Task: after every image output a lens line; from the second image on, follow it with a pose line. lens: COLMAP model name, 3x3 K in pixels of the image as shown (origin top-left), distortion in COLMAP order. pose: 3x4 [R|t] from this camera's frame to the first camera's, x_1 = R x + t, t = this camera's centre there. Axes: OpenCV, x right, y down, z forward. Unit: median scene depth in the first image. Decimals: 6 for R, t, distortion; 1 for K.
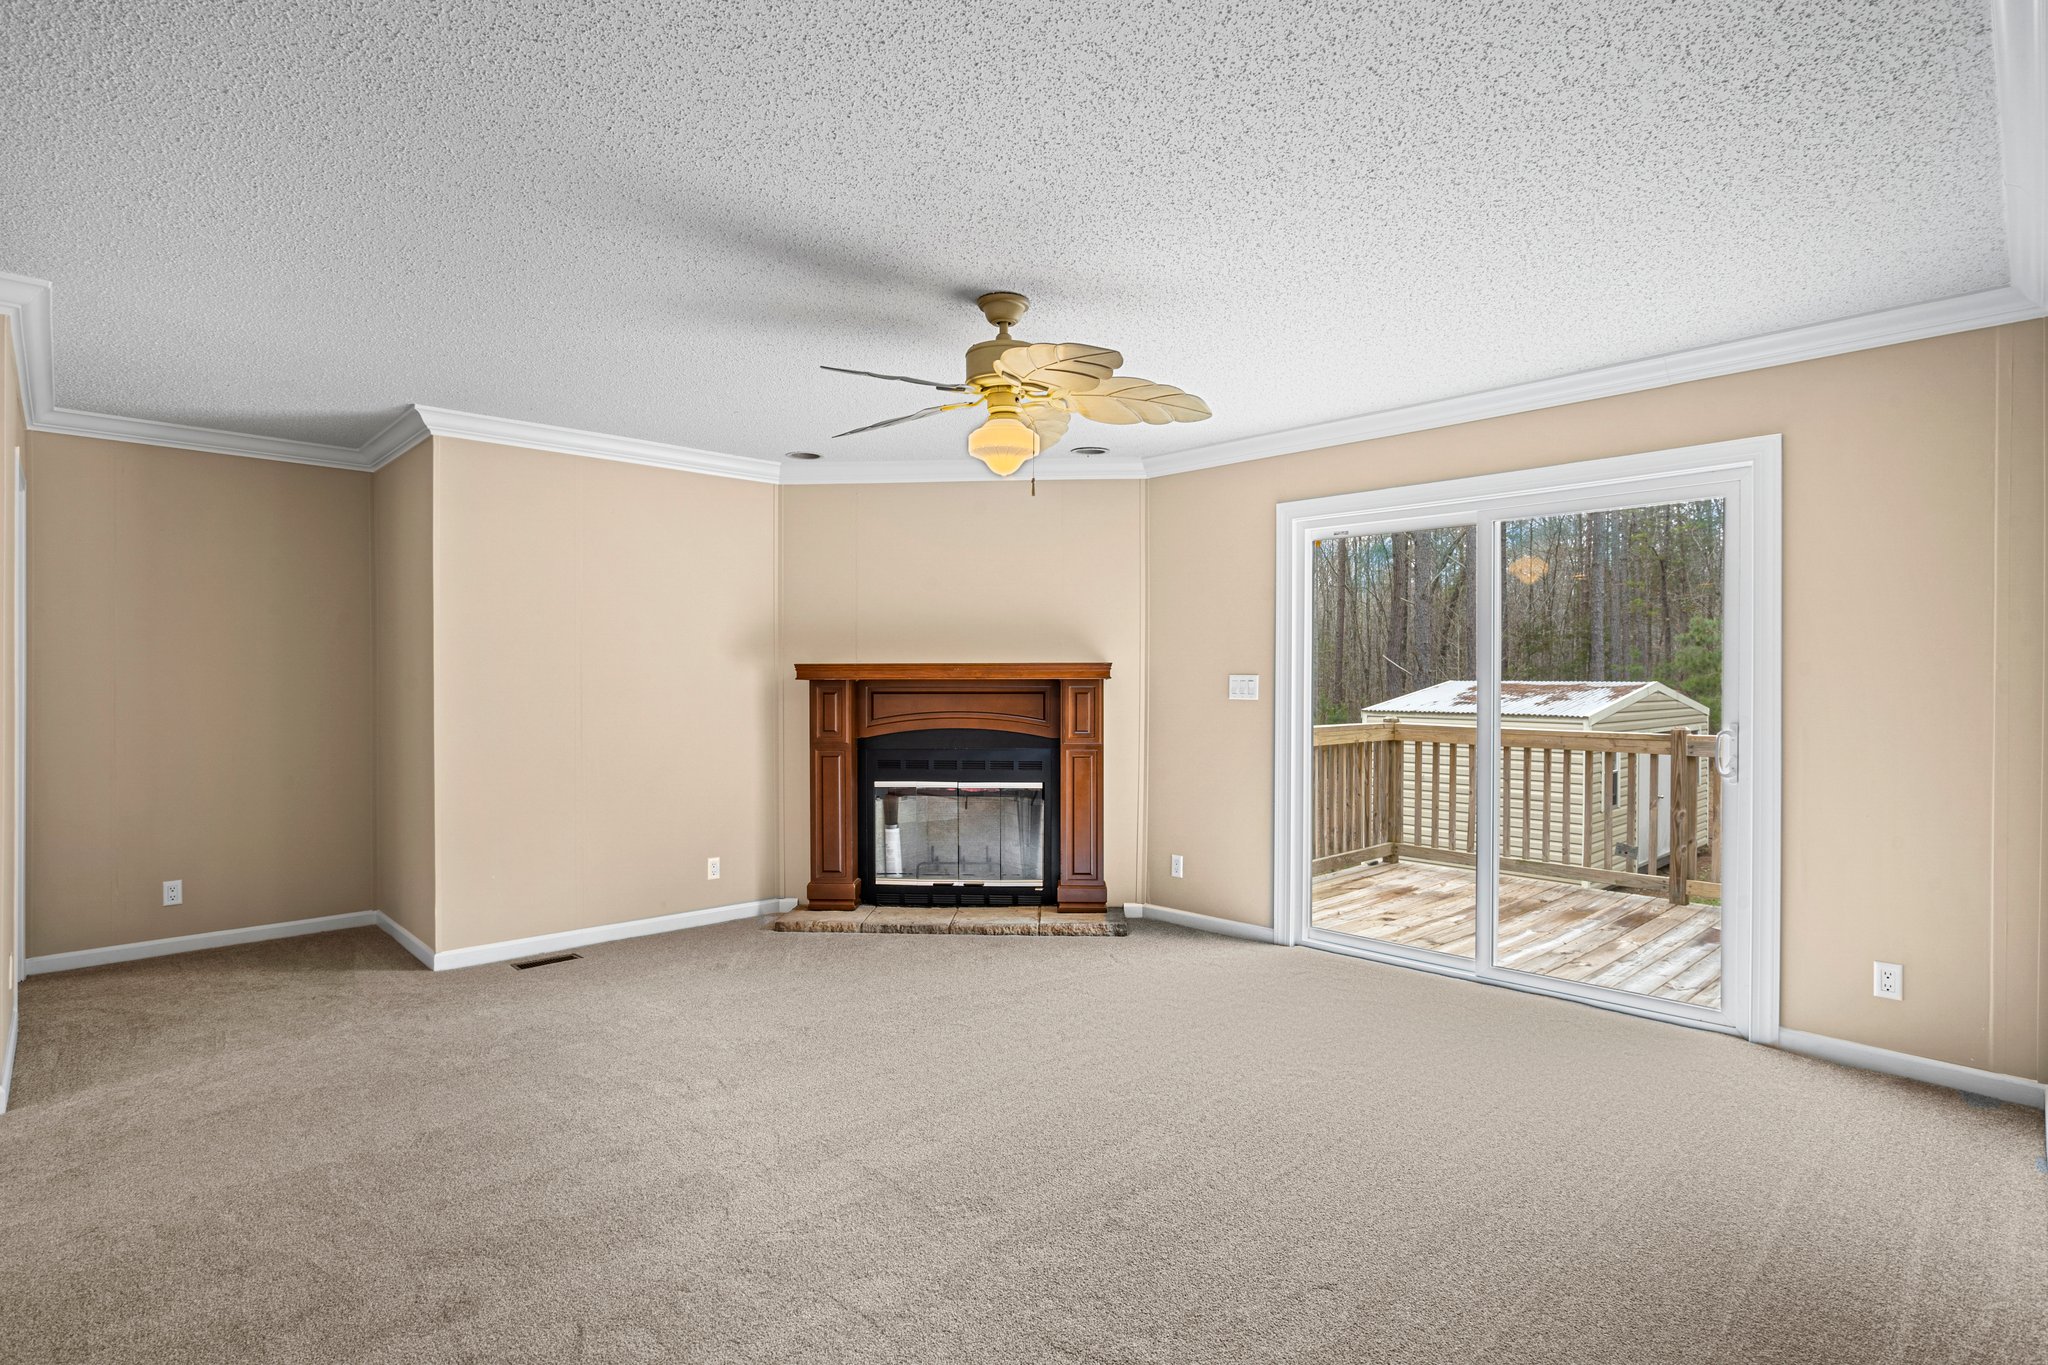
lens RADIAL K [[1020.8, 0, 995.5], [0, 1020.8, 685.7], [0, 0, 1]] dist [-0.035299, 0.014905]
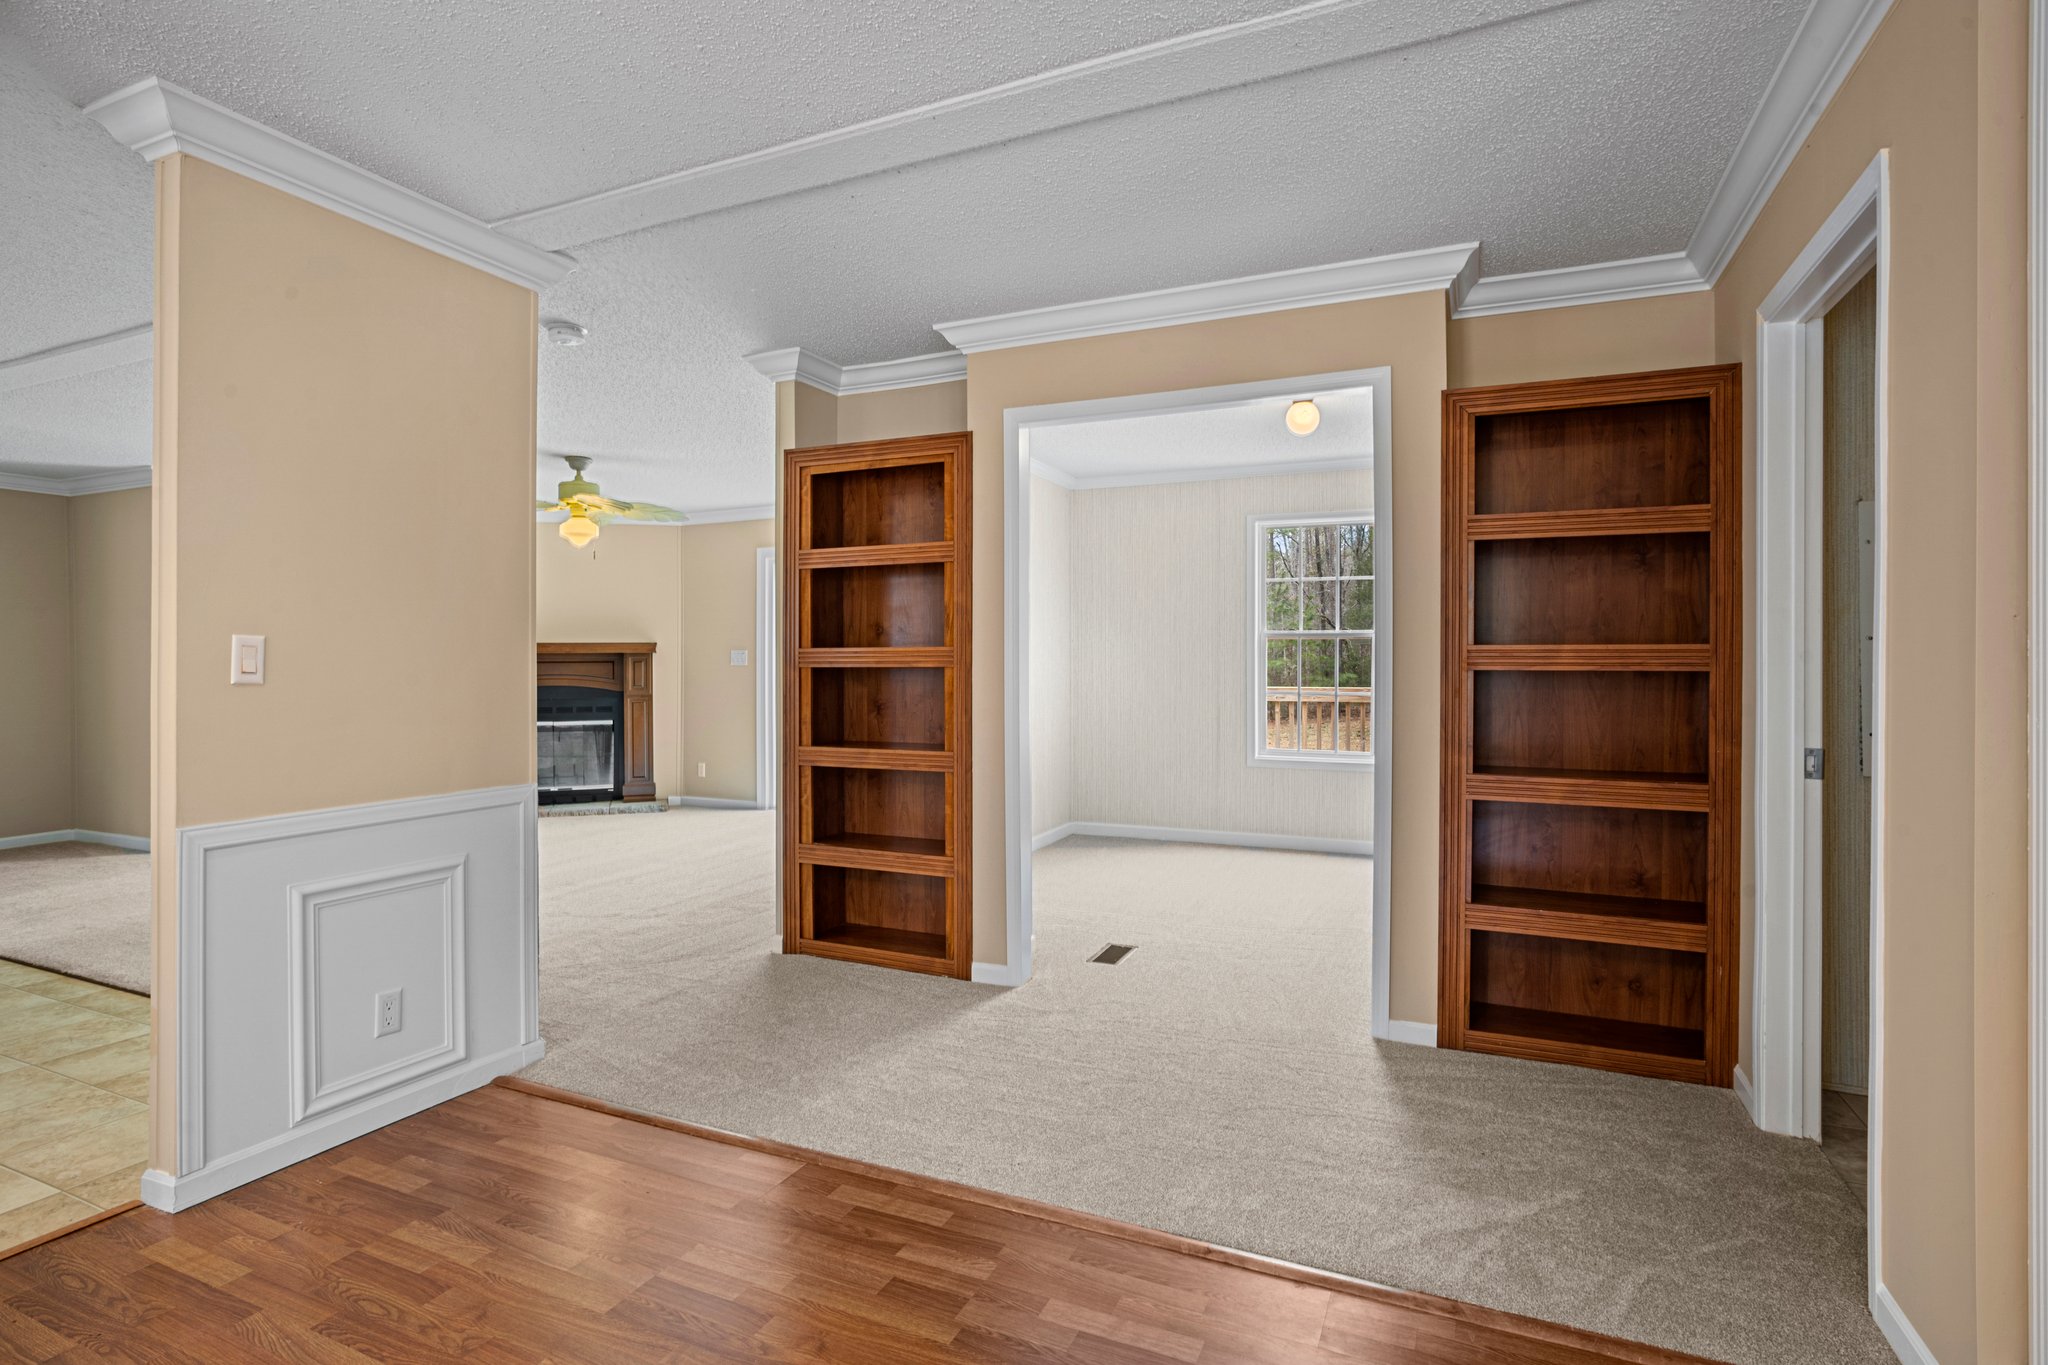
lens RADIAL K [[1020.8, 0, 994.0], [0, 1020.8, 657.8], [0, 0, 1]] dist [-0.035299, 0.014905]
pose [[0.930117, -0.003872, 0.367243, 0.019133], [0.007157, 0.999946, -0.007583, 0.016594], [-0.367194, 0.009681, 0.930094, -0.648431]]
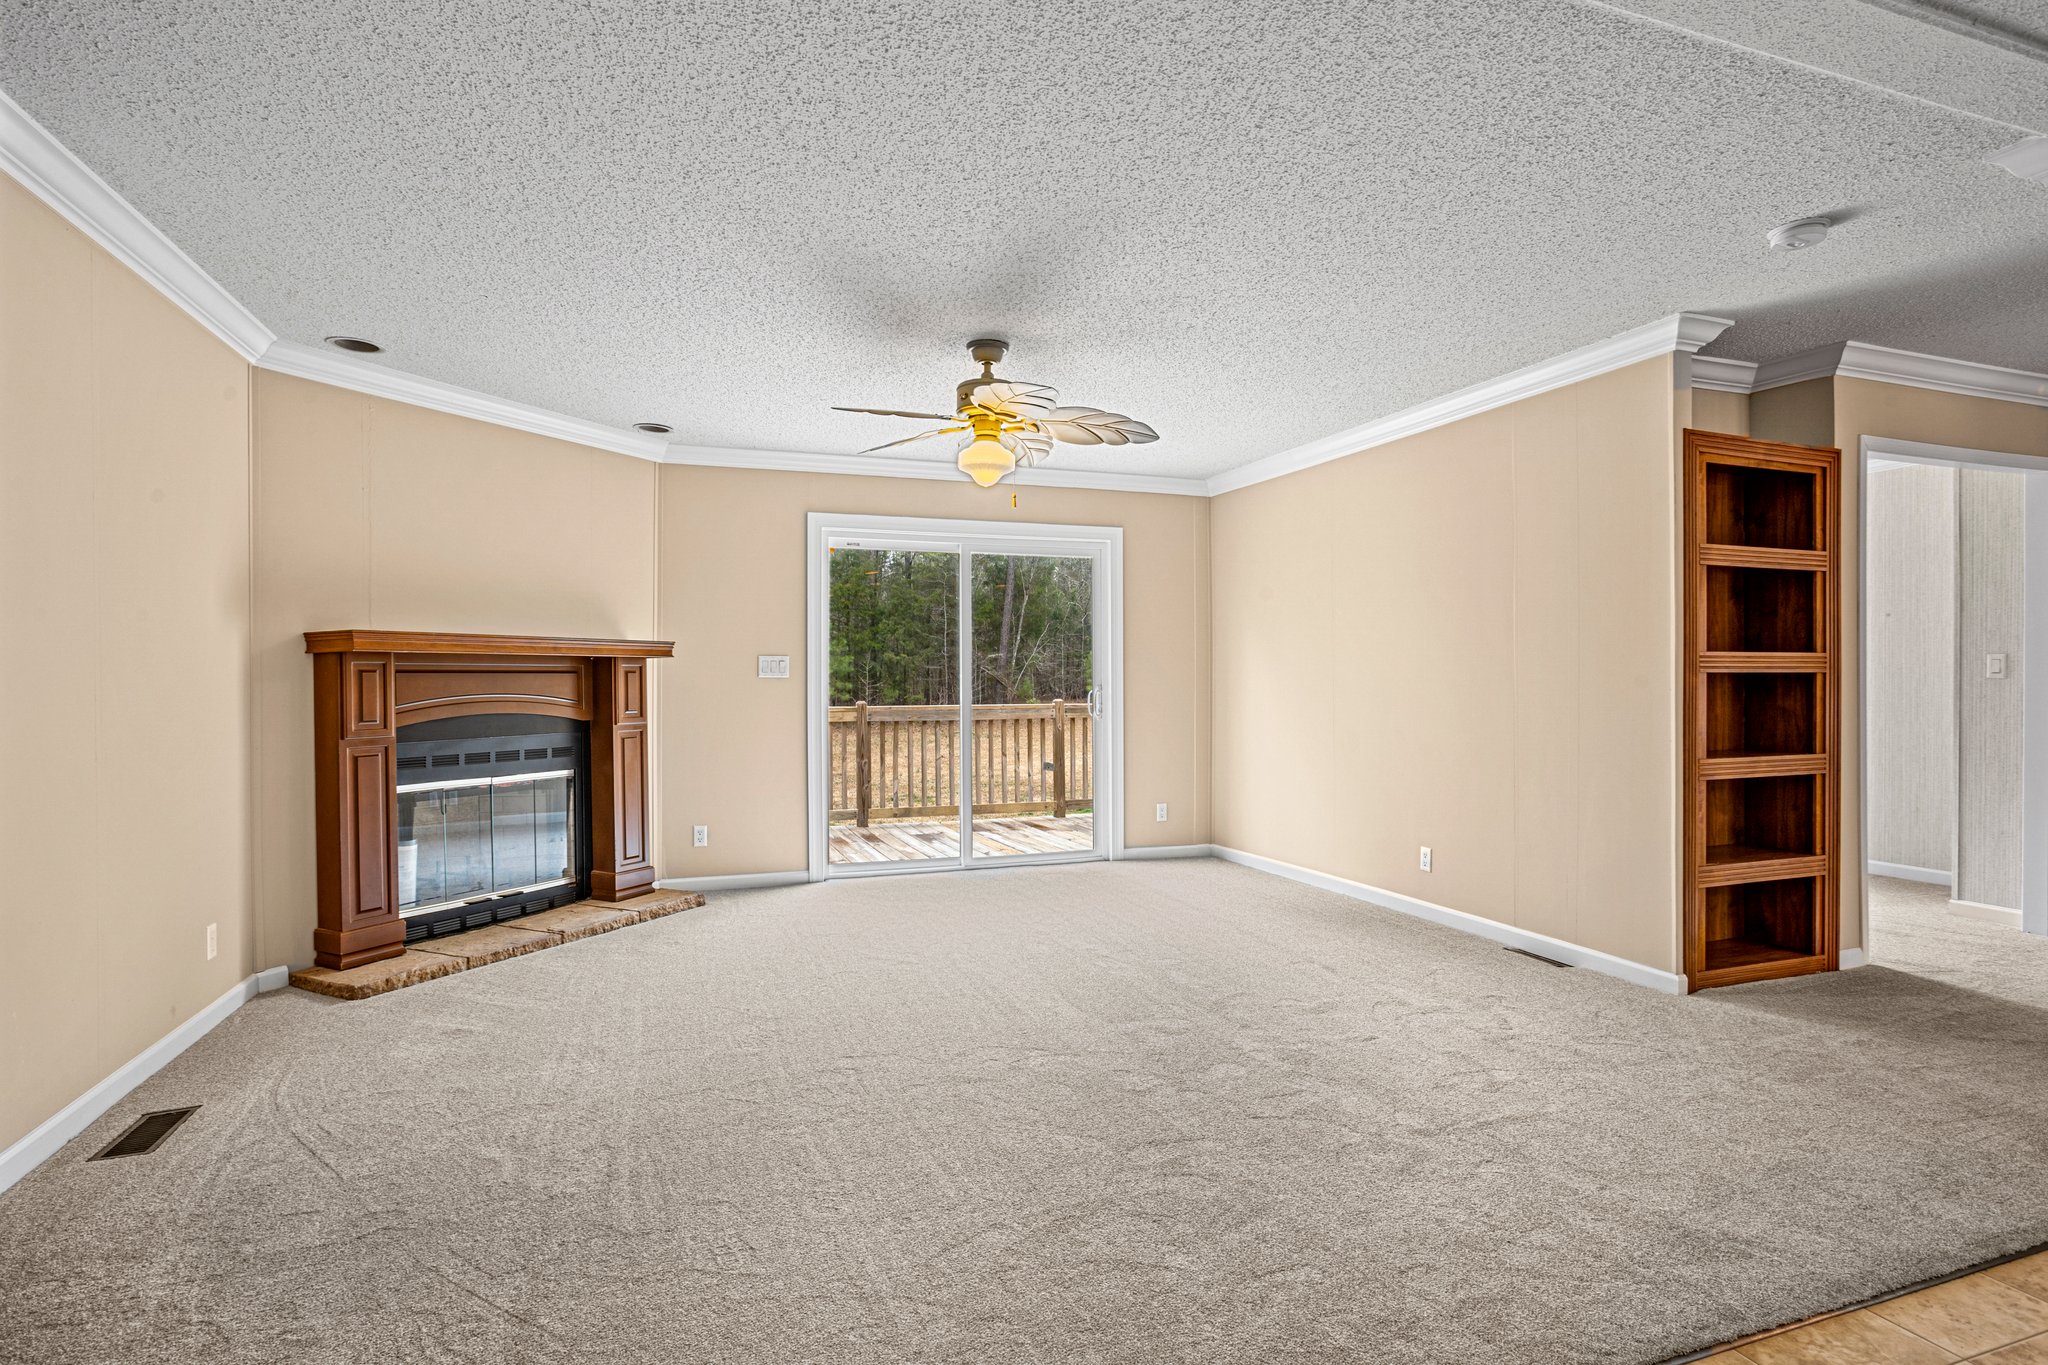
lens RADIAL K [[1020.8, 0, 1022.7], [0, 1020.8, 678.1], [0, 0, 1]] dist [-0.035299, 0.014905]
pose [[0.397591, -0.000564, 0.917562, -0.644671], [0.008192, 0.999962, -0.002935, 0.018831], [-0.917526, 0.008683, 0.397581, 0.268536]]
